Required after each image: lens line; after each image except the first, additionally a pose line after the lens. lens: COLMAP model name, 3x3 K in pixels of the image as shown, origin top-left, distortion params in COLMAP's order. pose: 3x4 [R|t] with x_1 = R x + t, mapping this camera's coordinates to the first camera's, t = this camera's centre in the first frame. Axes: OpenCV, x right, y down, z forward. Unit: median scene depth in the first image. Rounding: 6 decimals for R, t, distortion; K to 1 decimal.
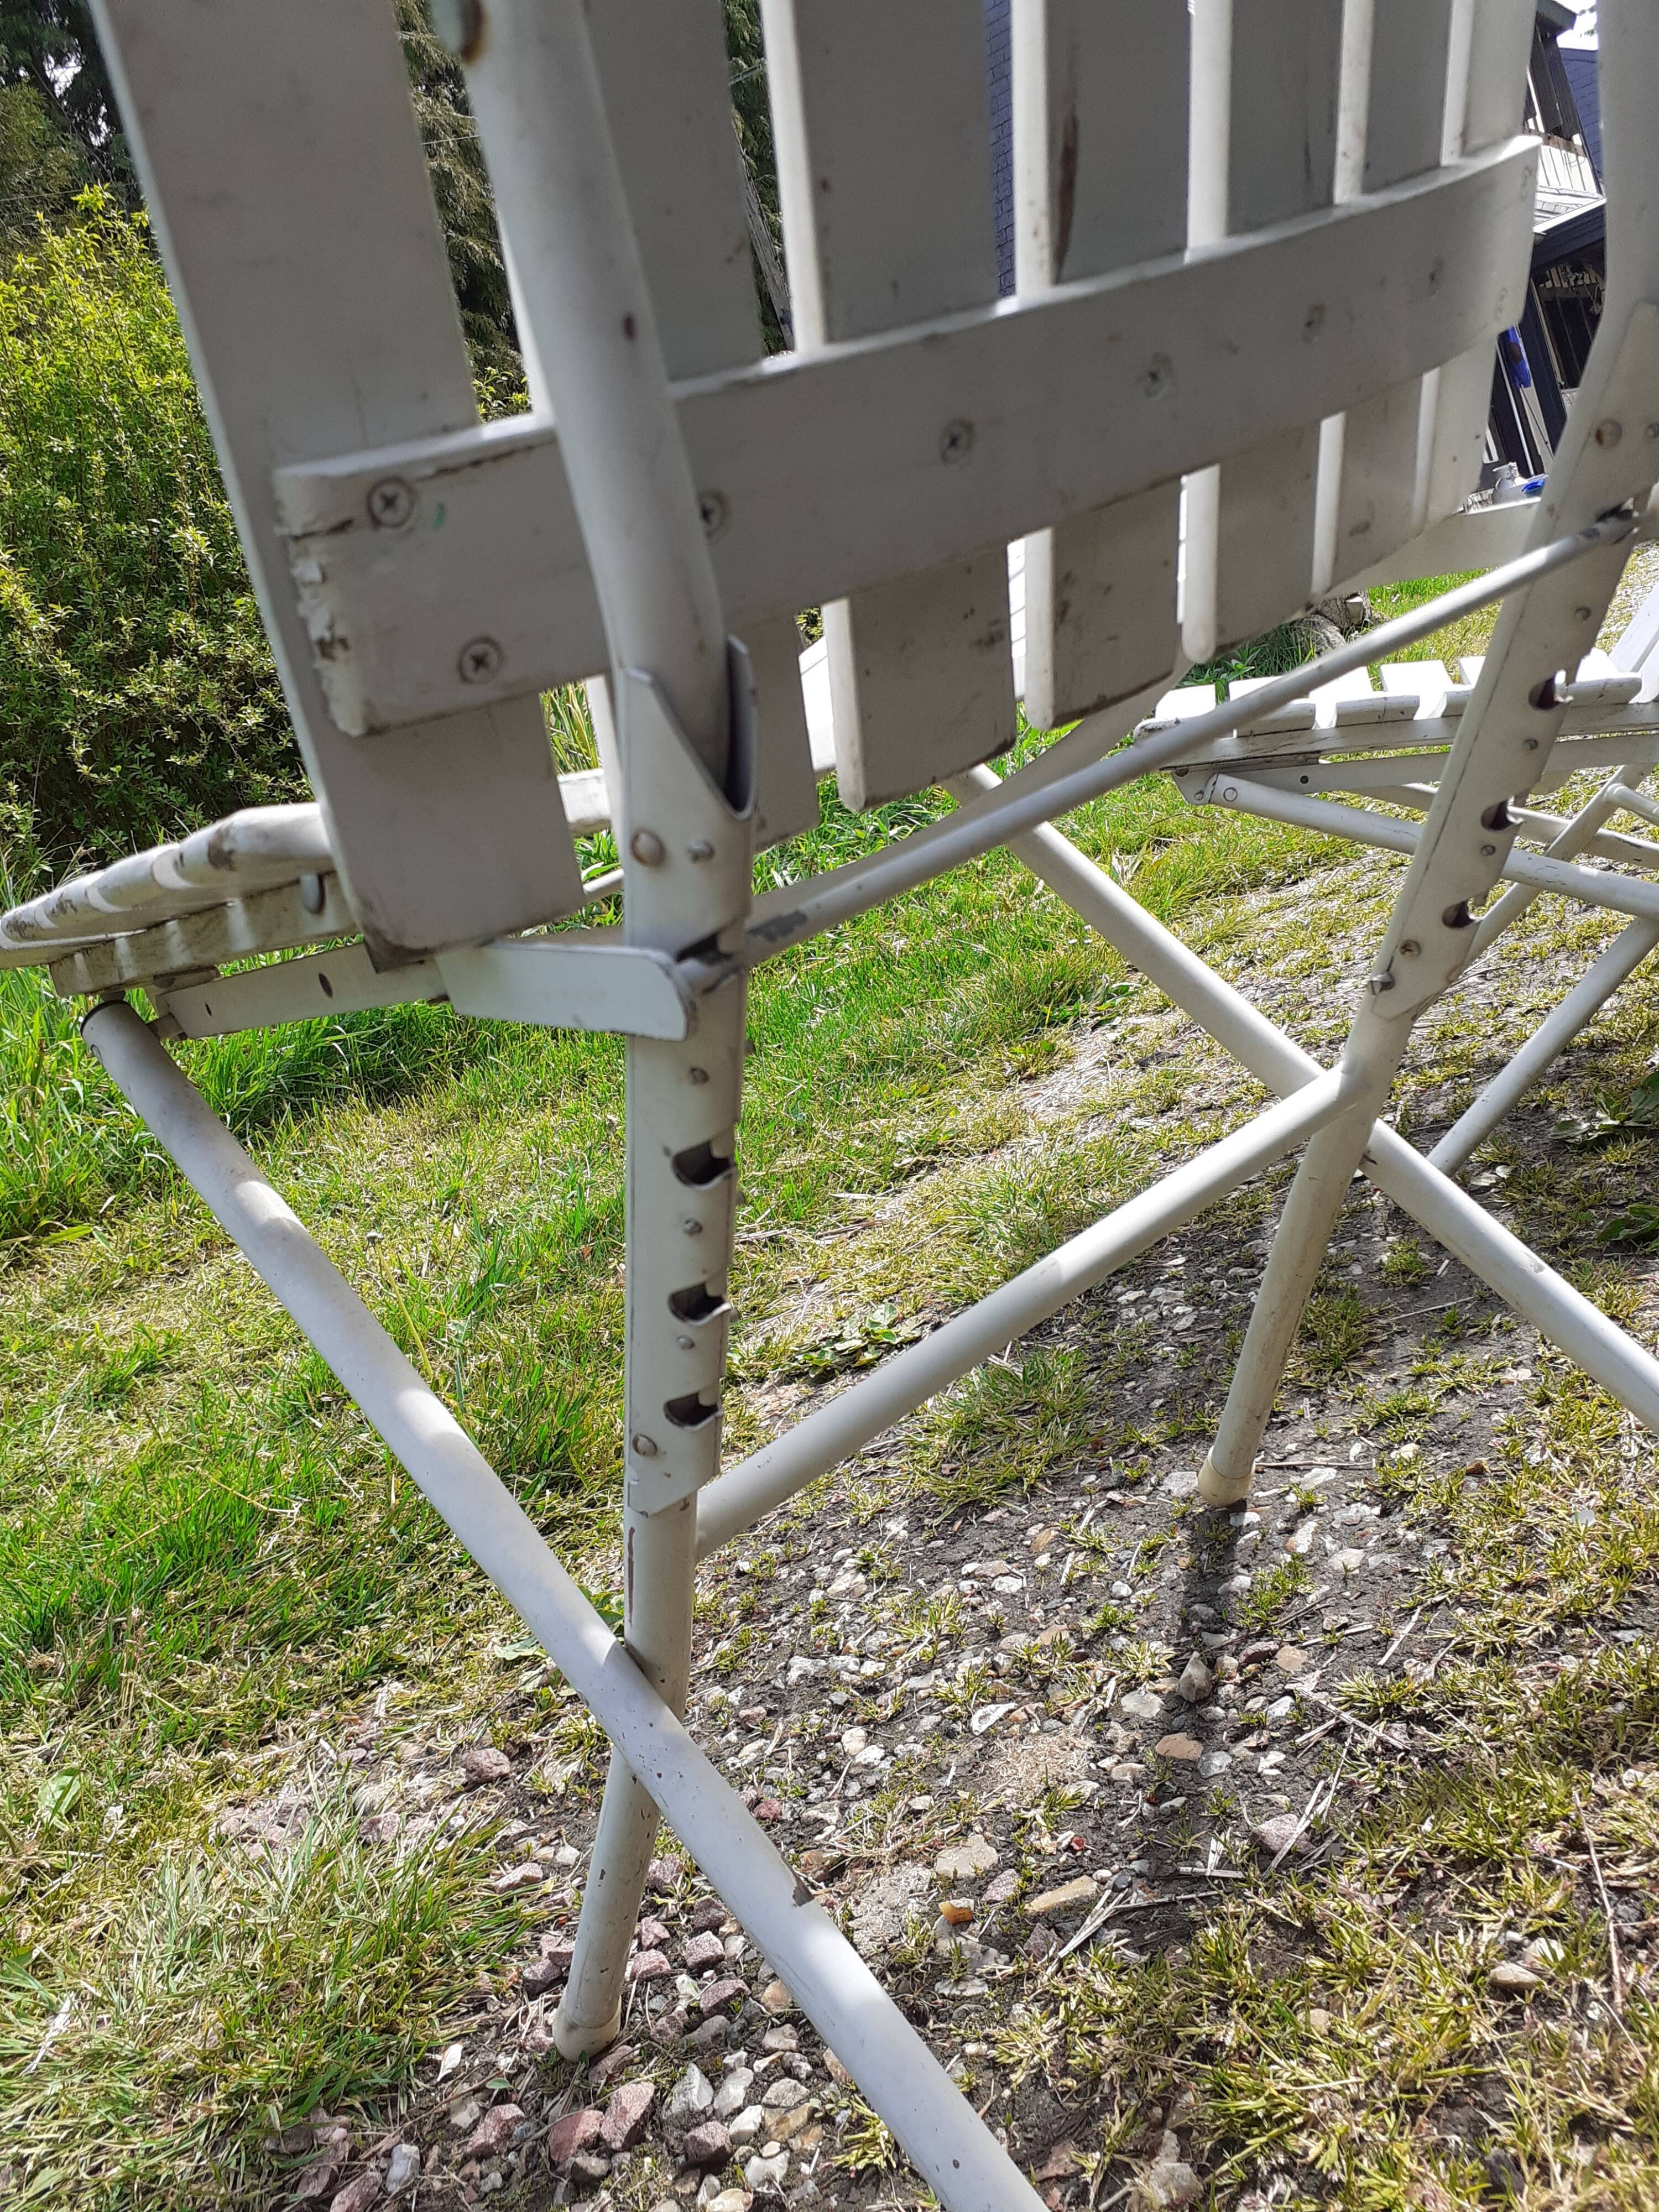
lens RADIAL K [[1707.8, 0, 820.3], [0, 1707.8, 944.1], [0, 0, 1]] dist [0.112333, -0.194356]
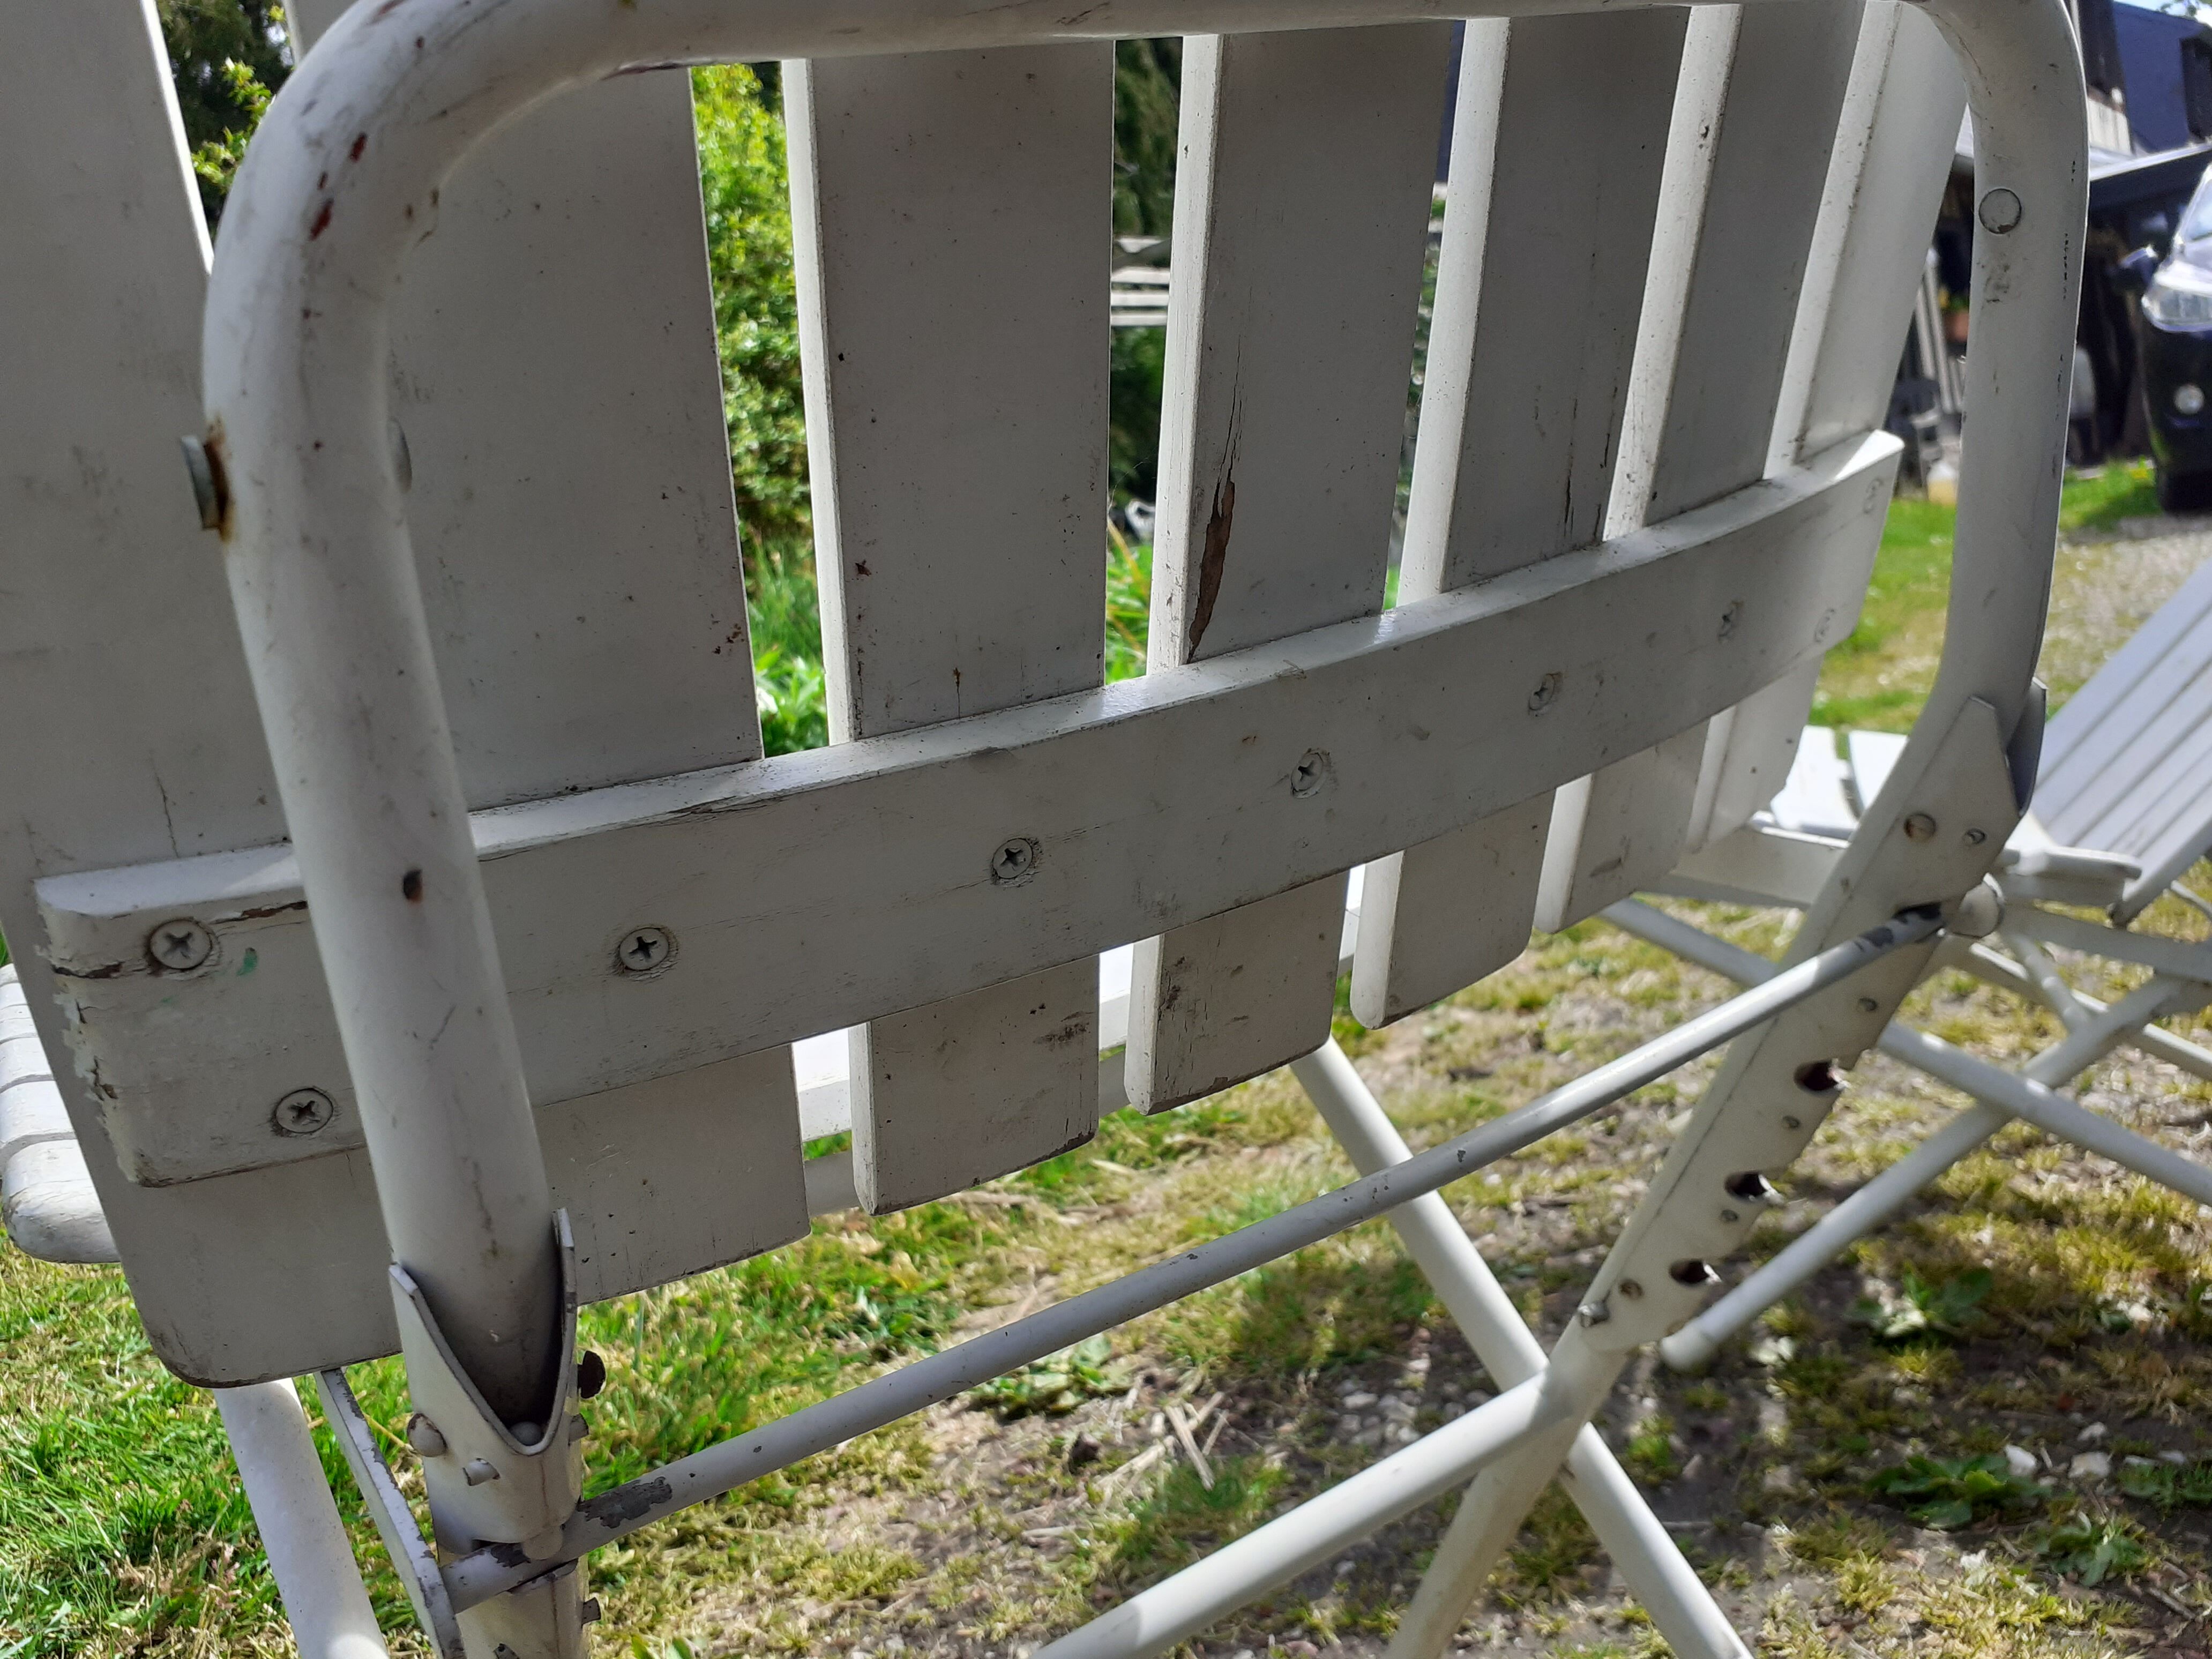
lens RADIAL K [[1766.0, 0, 1108.2], [0, 1766.0, 728.9], [0, 0, 1]] dist [0.014869, -0.042854]
pose [[0.984078, 0.167861, -0.058424, 0.074390], [-0.169270, 0.985366, -0.020039, -0.160251], [0.054205, 0.029609, 0.998091, 0.092998]]
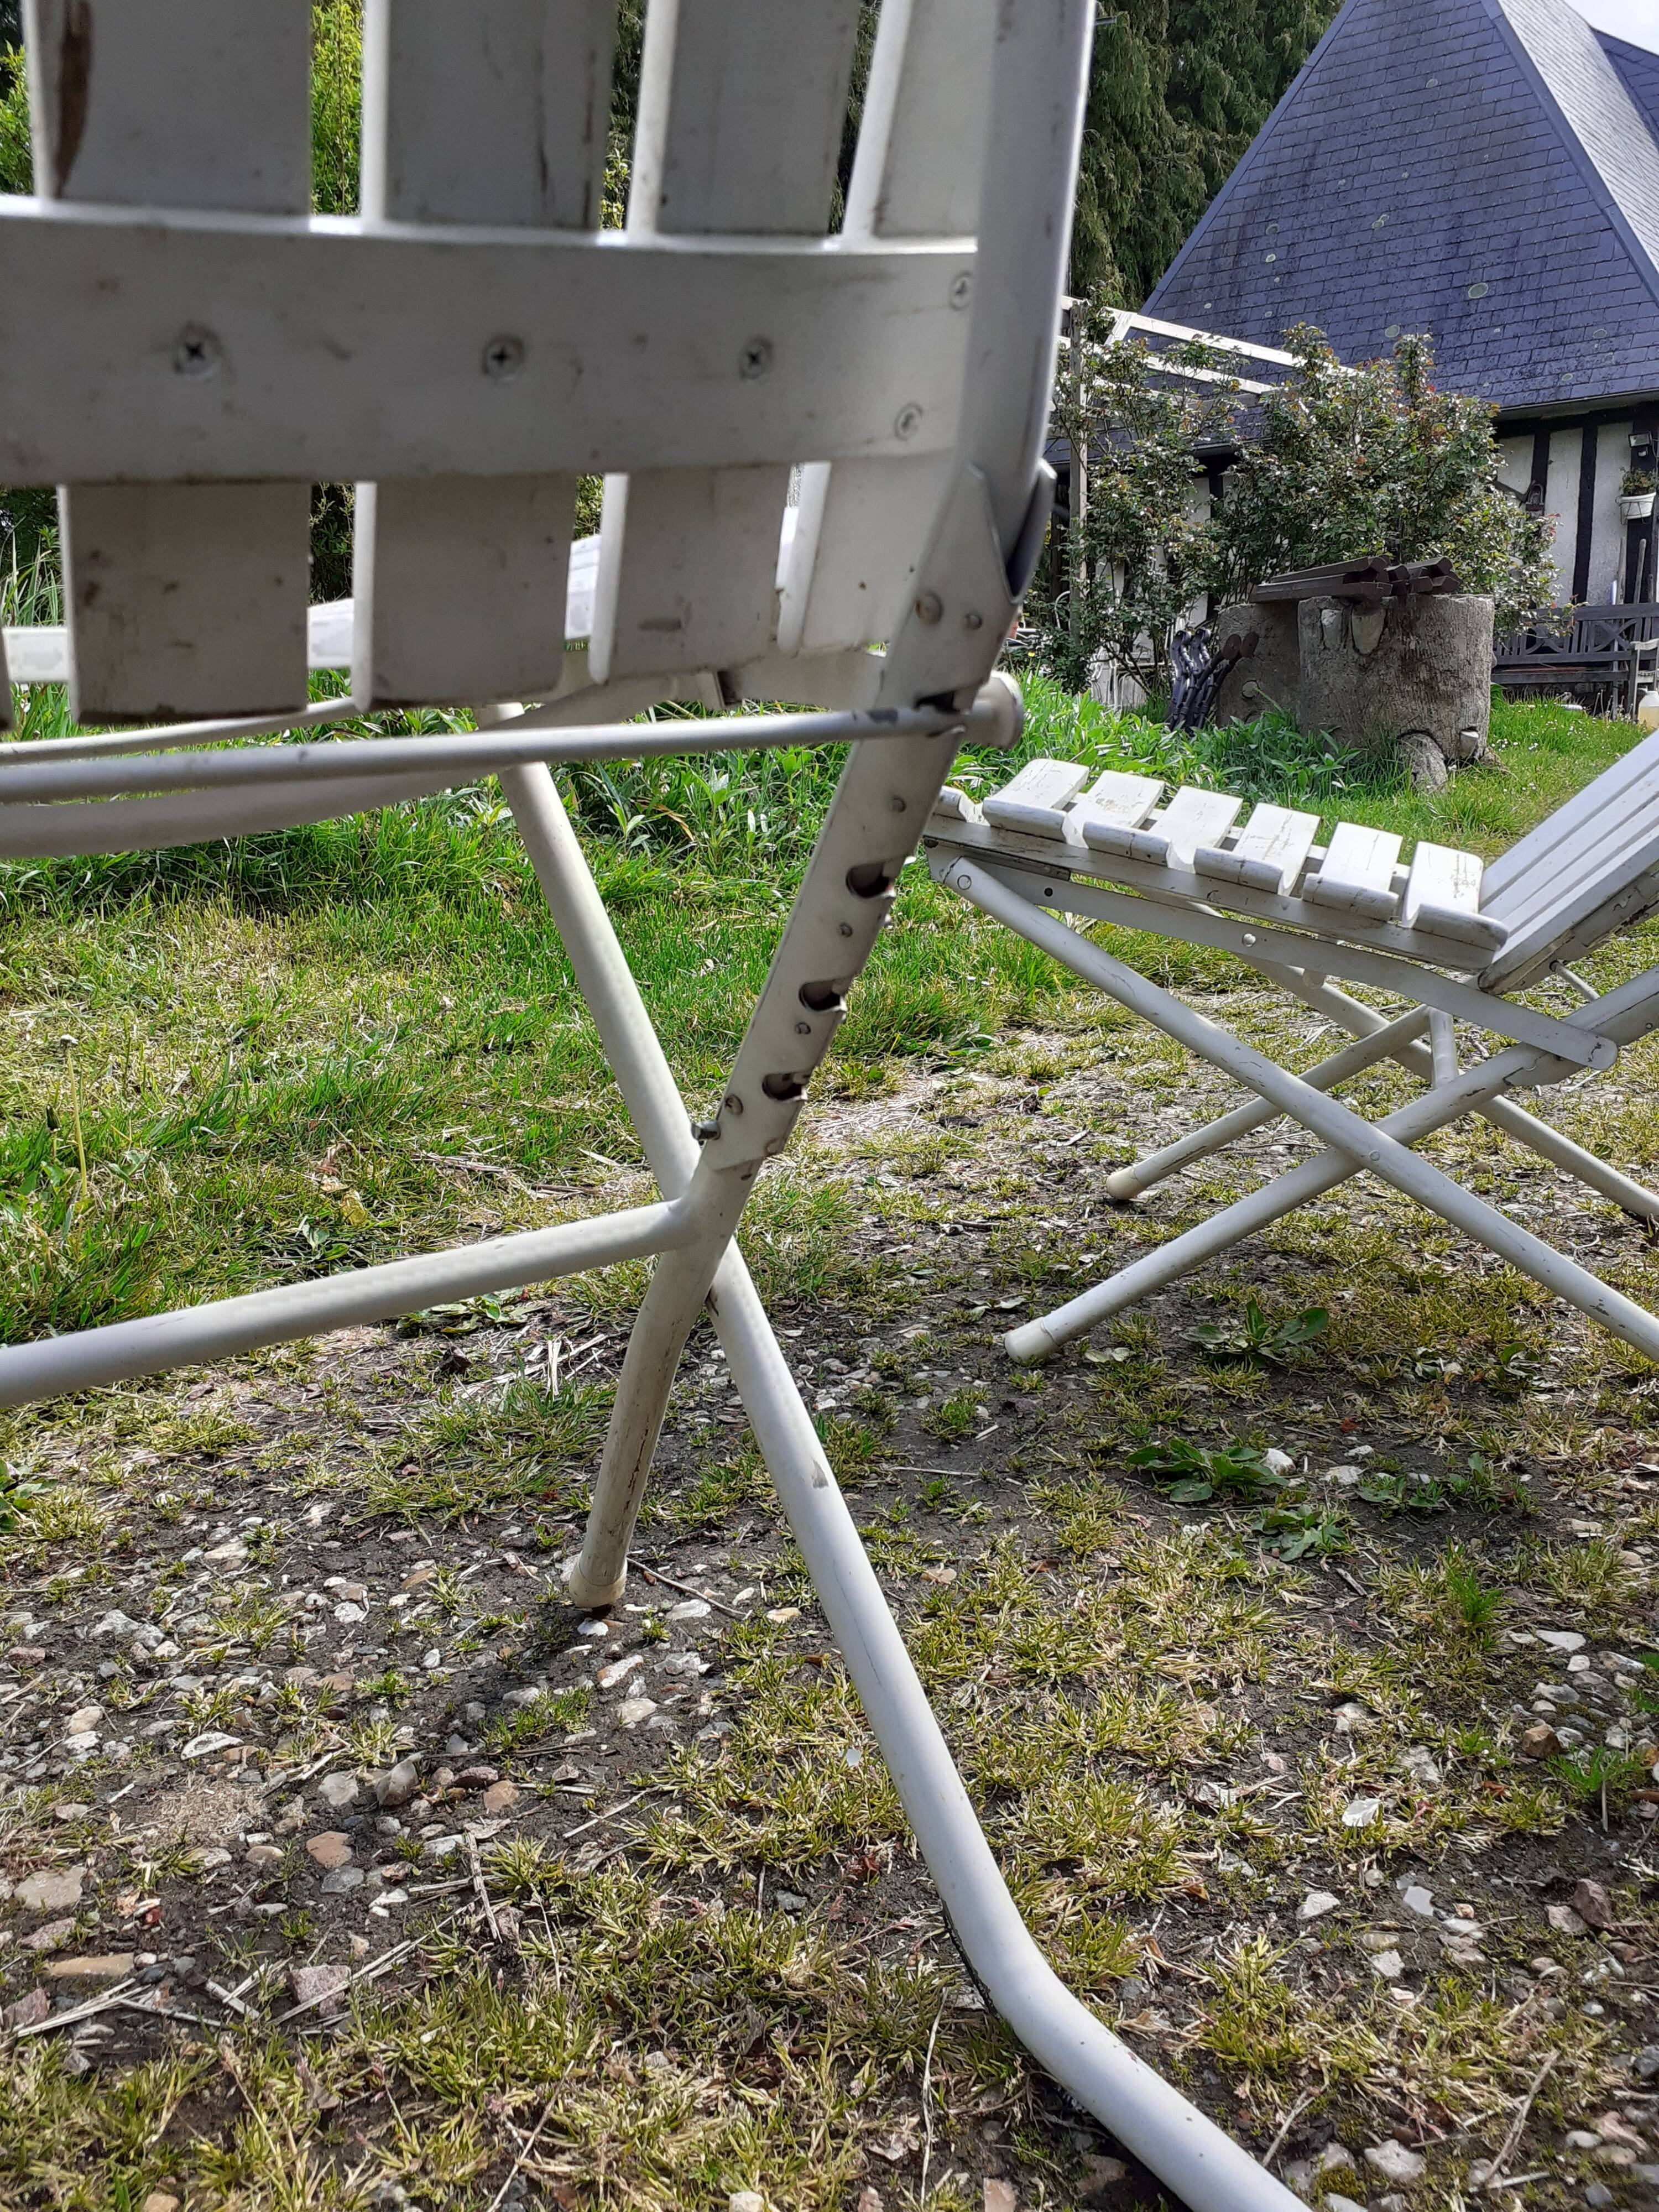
lens RADIAL K [[1739.0, 0, 830.1], [0, 1739.0, 953.8], [0, 0, 1]] dist [0.029873, -0.039764]
pose [[0.949016, 0.314689, -0.018422, 0.294263], [-0.313811, 0.948671, 0.039325, -0.094170], [0.029851, -0.031539, 0.999057, 0.091368]]
